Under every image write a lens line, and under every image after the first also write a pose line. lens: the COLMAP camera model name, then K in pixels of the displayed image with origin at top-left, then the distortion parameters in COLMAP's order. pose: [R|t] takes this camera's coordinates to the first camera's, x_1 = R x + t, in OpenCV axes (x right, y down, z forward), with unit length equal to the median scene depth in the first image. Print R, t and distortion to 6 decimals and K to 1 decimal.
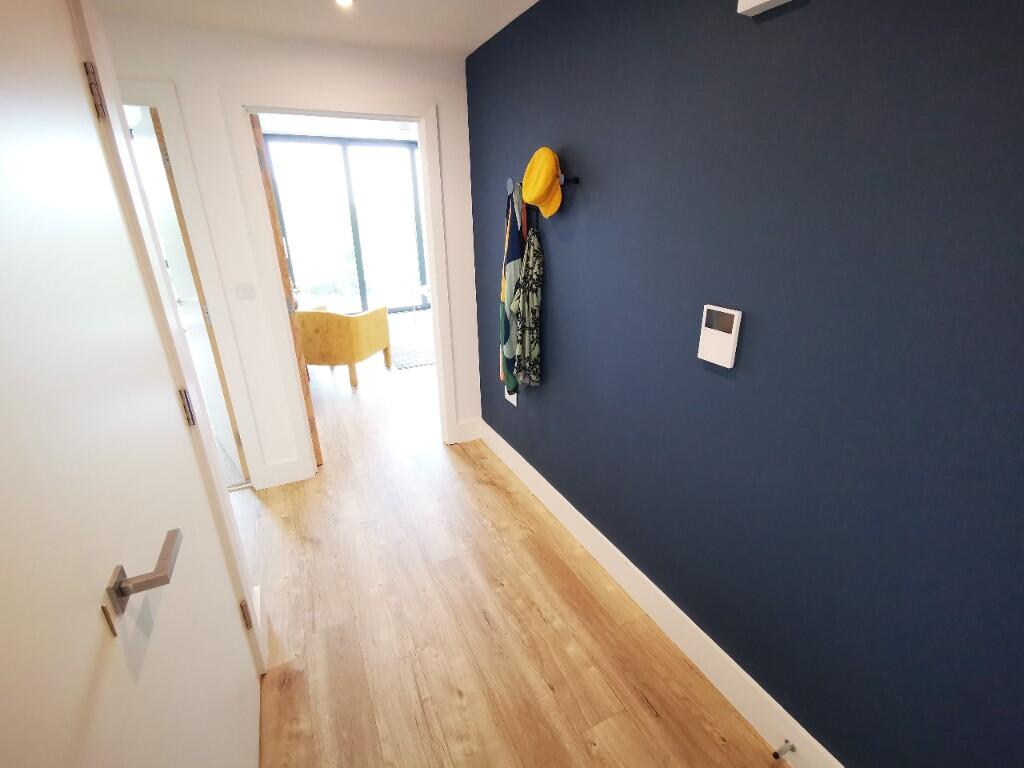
lens RADIAL K [[476.8, 0, 512.1], [0, 476.8, 384.2], [0, 0, 1]] dist [0.005460, 0.005807]
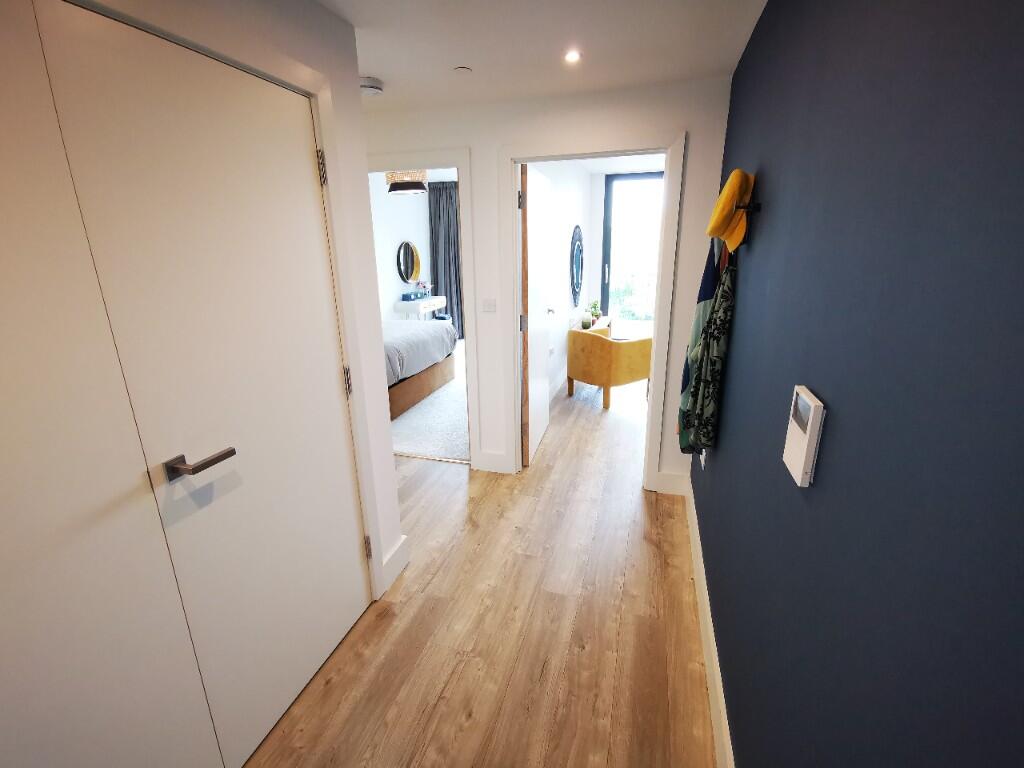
lens RADIAL K [[476.8, 0, 511.1], [0, 476.8, 383.1], [0, 0, 1]] dist [0.005460, 0.005807]
pose [[0.731862, 0.198799, -0.651811, 0.356045], [-0.236118, 0.971226, 0.031103, -0.062197], [0.639239, 0.131141, 0.757743, 0.151093]]
